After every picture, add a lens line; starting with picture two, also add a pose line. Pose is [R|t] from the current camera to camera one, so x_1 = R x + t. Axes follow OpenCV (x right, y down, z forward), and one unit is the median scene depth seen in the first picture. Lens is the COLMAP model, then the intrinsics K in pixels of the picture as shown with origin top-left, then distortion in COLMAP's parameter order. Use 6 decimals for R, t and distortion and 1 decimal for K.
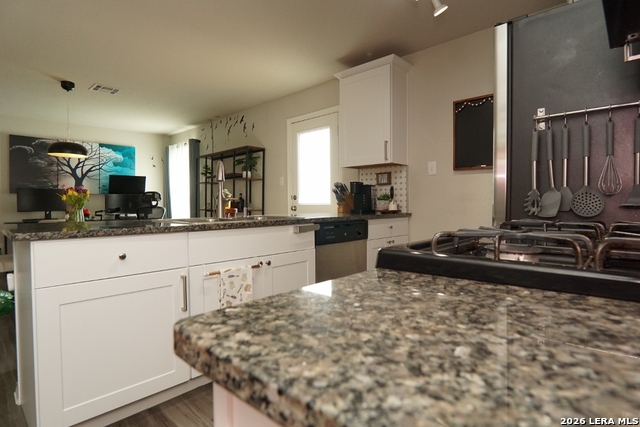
lens RADIAL K [[340.3, 0, 320.6], [0, 340.3, 212.0], [0, 0, 1]] dist [-0.038531, 0.011865]
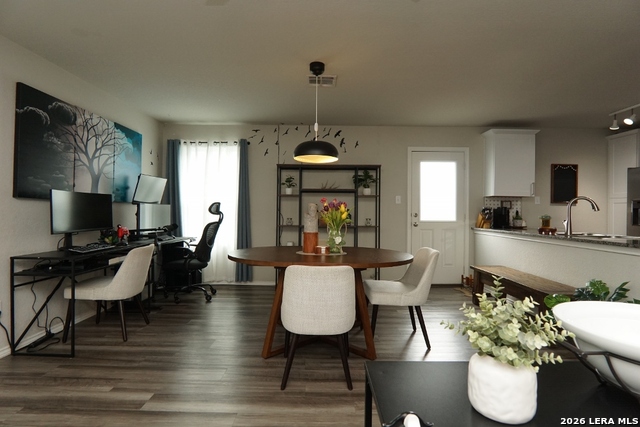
lens RADIAL K [[340.3, 0, 320.6], [0, 340.3, 212.0], [0, 0, 1]] dist [-0.038531, 0.011865]
pose [[0.729494, 0.015063, 0.683821, -1.020191], [0.002198, 0.999701, -0.024367, -0.023488], [-0.683984, 0.019278, 0.729243, 0.344147]]
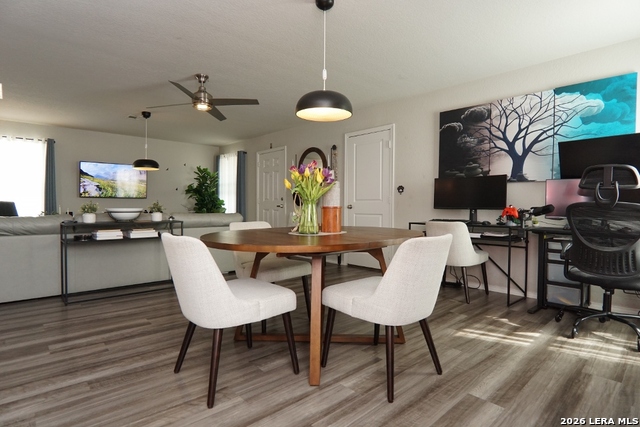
lens RADIAL K [[340.3, 0, 320.6], [0, 340.3, 212.0], [0, 0, 1]] dist [-0.038531, 0.011865]
pose [[-0.063103, 0.024723, -0.997701, -0.107774], [-0.029613, 0.999207, 0.026633, -0.007068], [0.997568, 0.031225, -0.062321, 0.829877]]
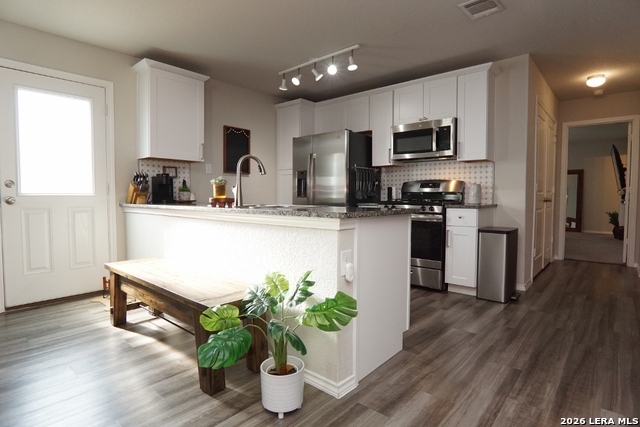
lens RADIAL K [[340.3, 0, 320.6], [0, 340.3, 212.0], [0, 0, 1]] dist [-0.038531, 0.011865]
pose [[-0.034369, -0.035848, 0.998766, -0.672047], [0.023407, 0.999054, 0.036663, 0.002043], [-0.999135, 0.024638, -0.033498, 0.394571]]
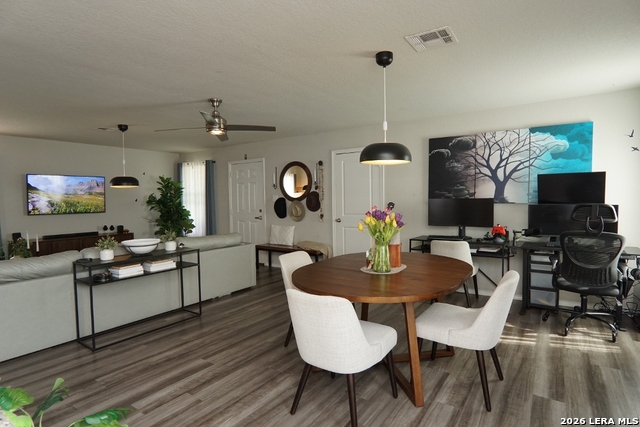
lens RADIAL K [[340.3, 0, 320.6], [0, 340.3, 212.0], [0, 0, 1]] dist [-0.038531, 0.011865]
pose [[0.156364, 0.046095, -0.986623, -0.072017], [-0.010727, 0.998931, 0.044970, -0.078651], [0.987641, 0.003552, 0.156691, 0.608360]]
